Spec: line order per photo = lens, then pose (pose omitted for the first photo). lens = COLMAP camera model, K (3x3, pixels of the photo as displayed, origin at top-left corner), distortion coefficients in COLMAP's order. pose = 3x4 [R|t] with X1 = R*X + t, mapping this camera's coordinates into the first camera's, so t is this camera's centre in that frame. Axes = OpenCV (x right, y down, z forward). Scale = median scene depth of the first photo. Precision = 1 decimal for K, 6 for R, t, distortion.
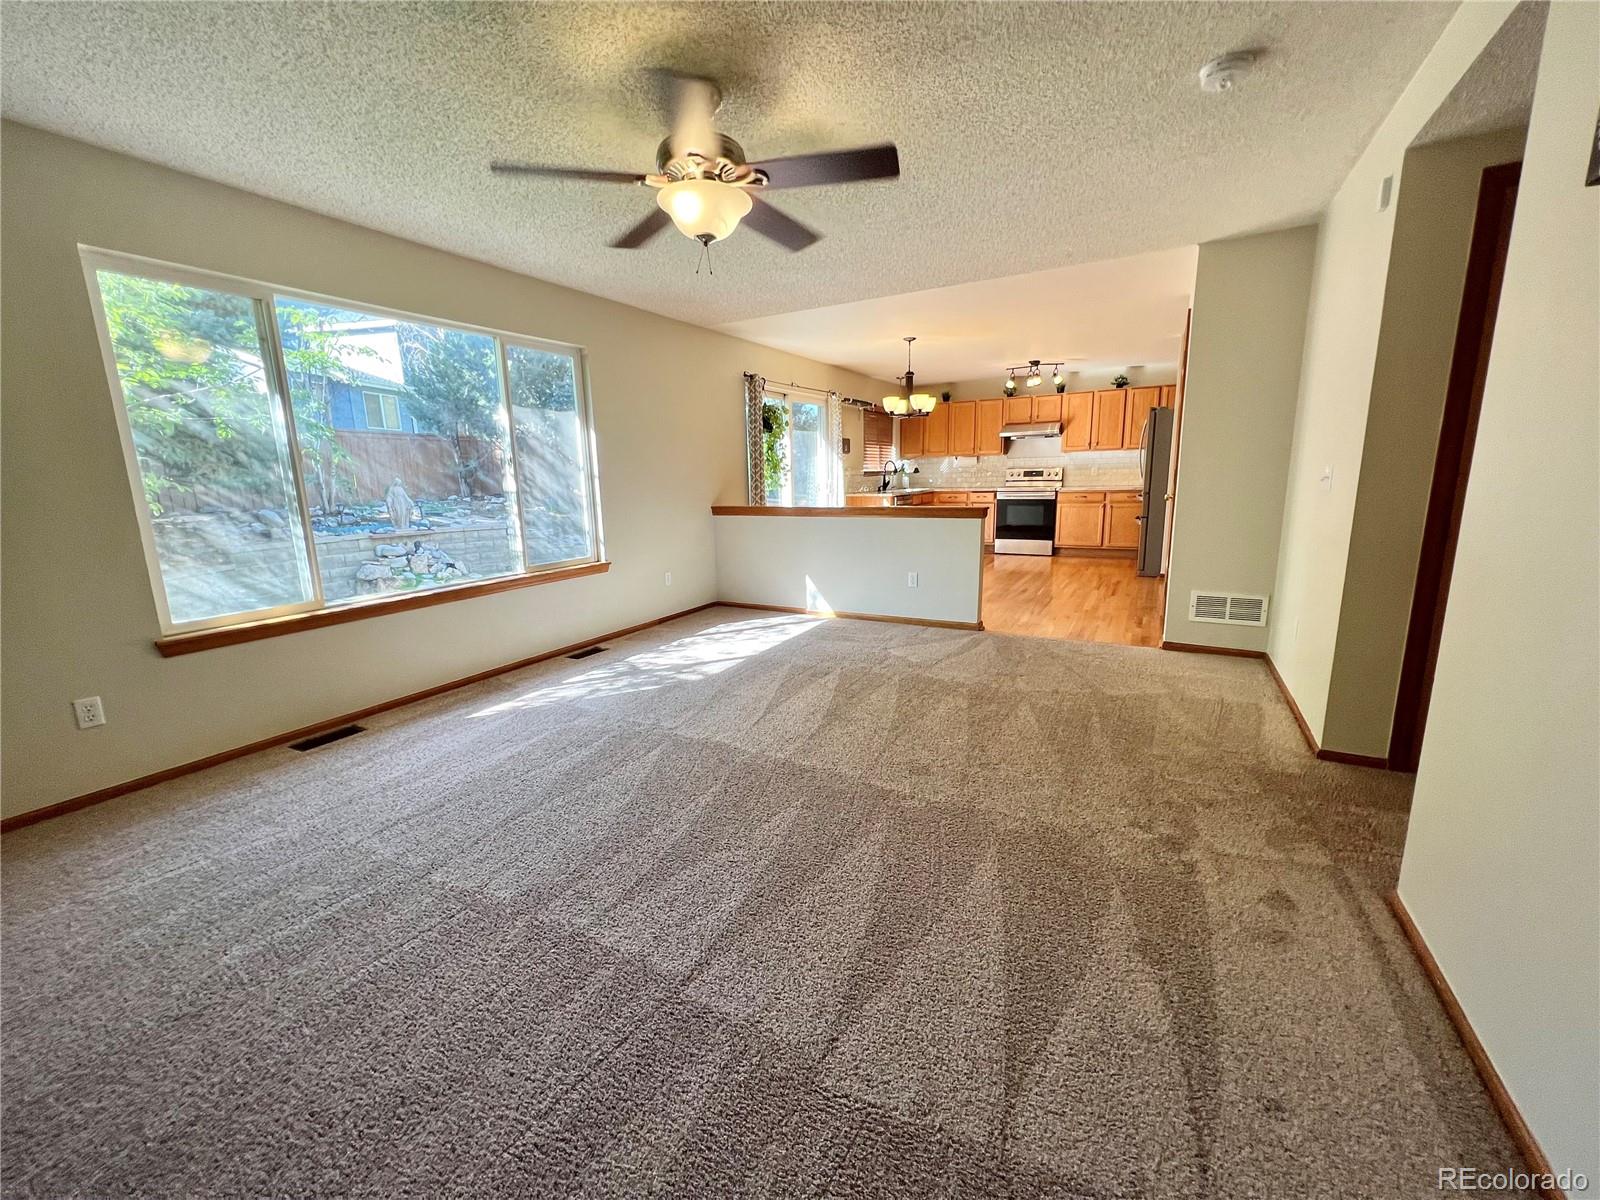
lens RADIAL K [[649.3, 0, 825.1], [0, 649.3, 606.0], [0, 0, 1]] dist [-0.000073, -0.000086]
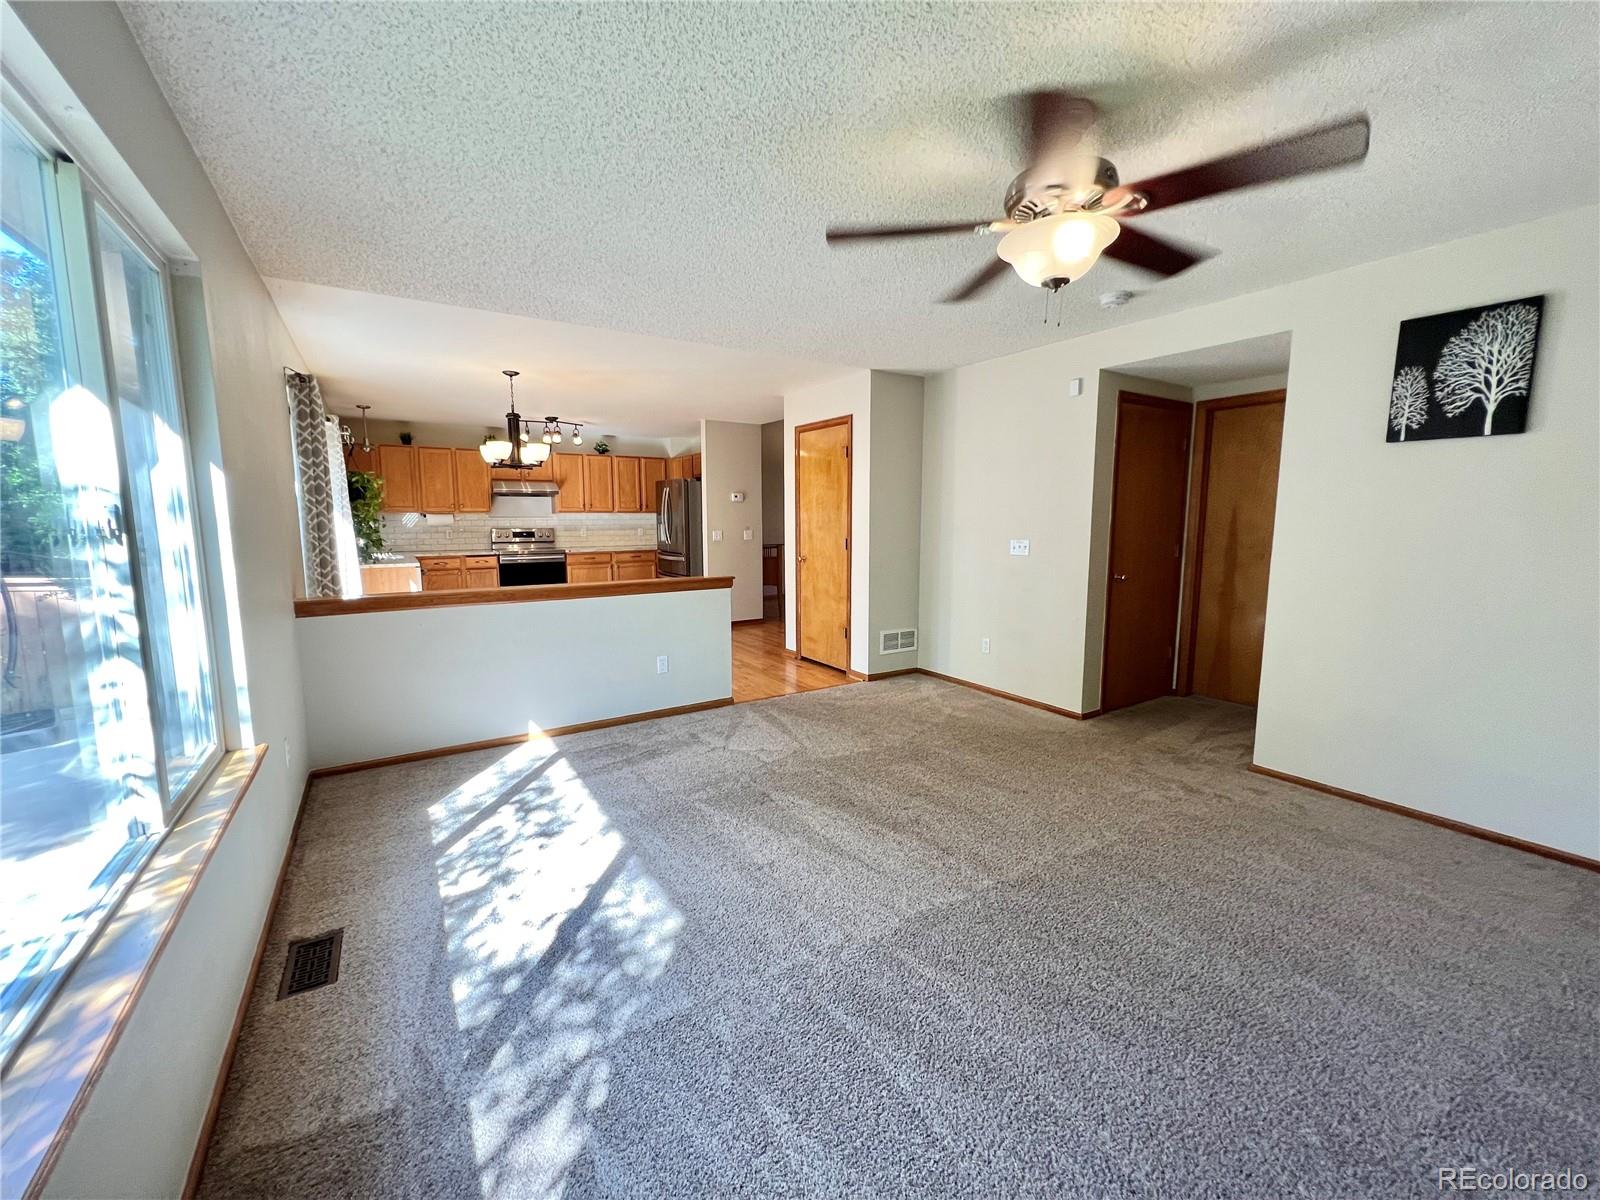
lens RADIAL K [[633.7, 0, 800.0], [0, 633.7, 600.0], [0, 0, 1]] dist [-0.005977, -0.000467]
pose [[0.482064, -0.090334, 0.871466, -0.595078], [0.165724, 0.986116, 0.010546, -0.123925], [-0.860320, 0.139339, 0.490342, 0.516065]]
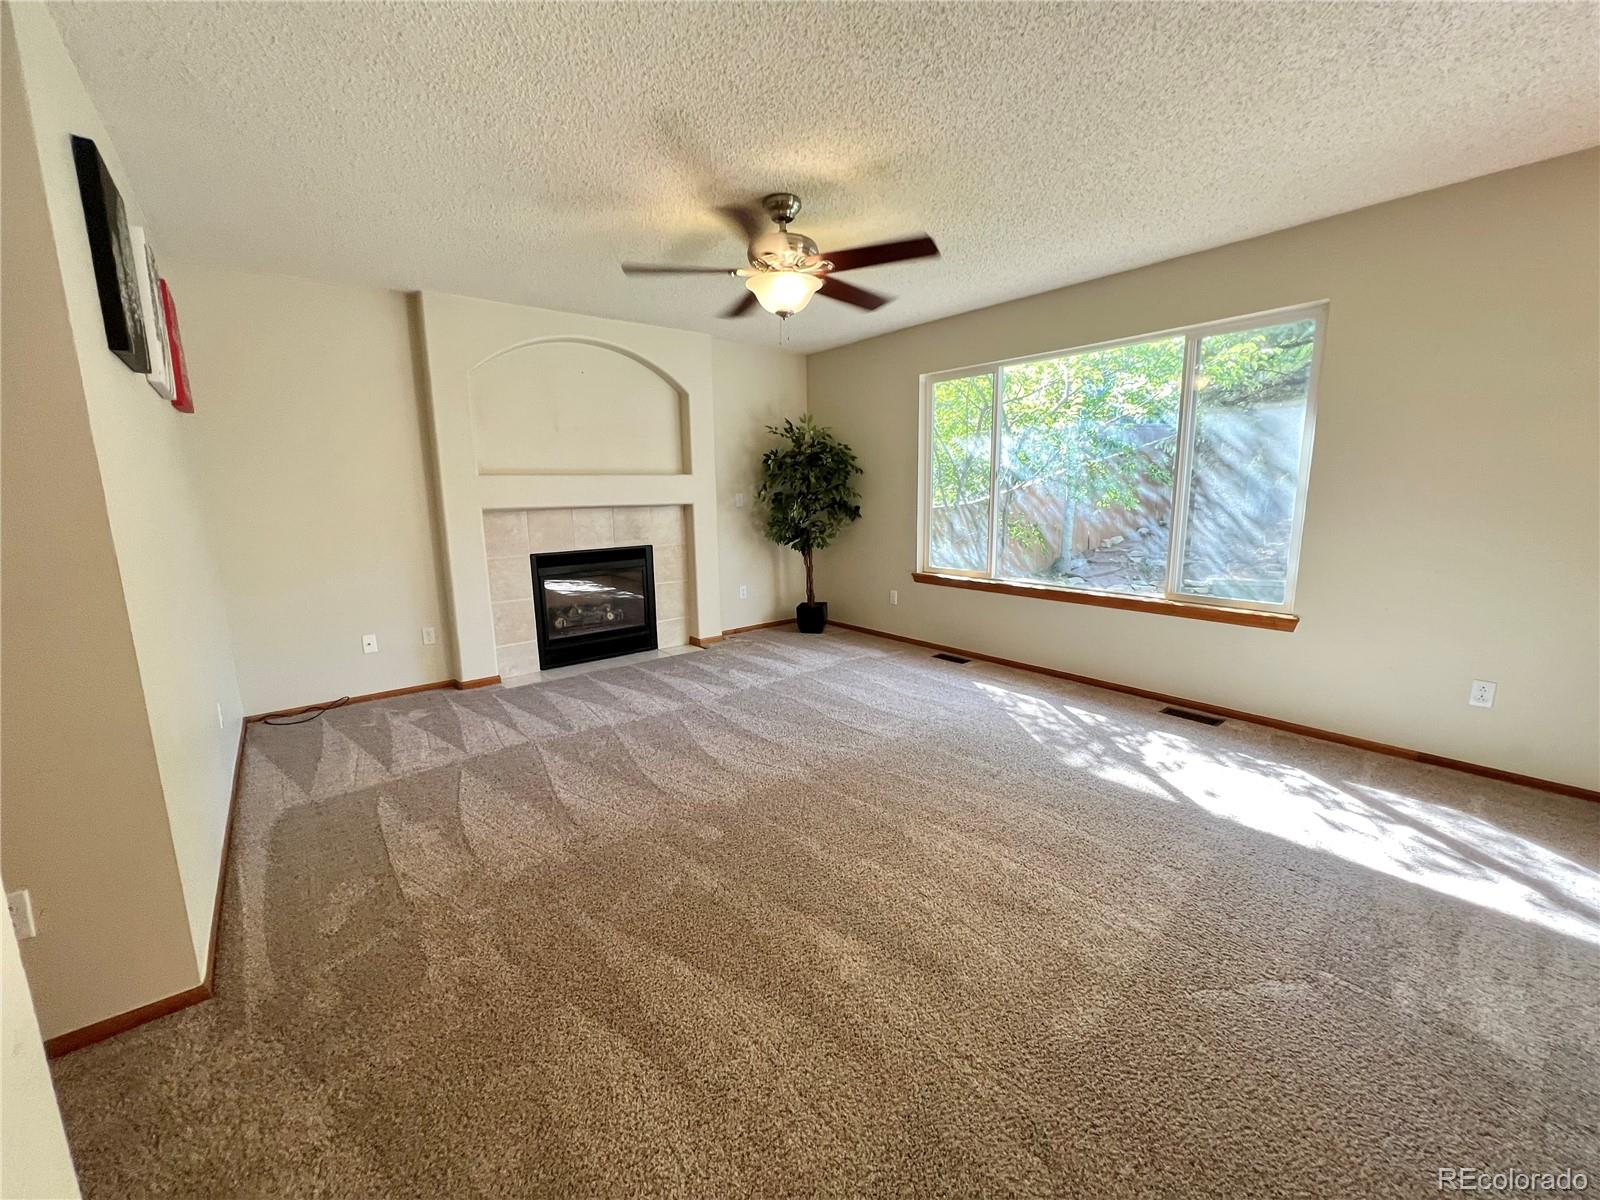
lens RADIAL K [[633.7, 0, 800.0], [0, 633.7, 600.0], [0, 0, 1]] dist [-0.005977, -0.000467]
pose [[-0.385588, 0.193998, -0.902046, 0.554568], [-0.164717, 0.947468, 0.274176, -0.219892], [0.907849, 0.254302, -0.333377, 0.869465]]
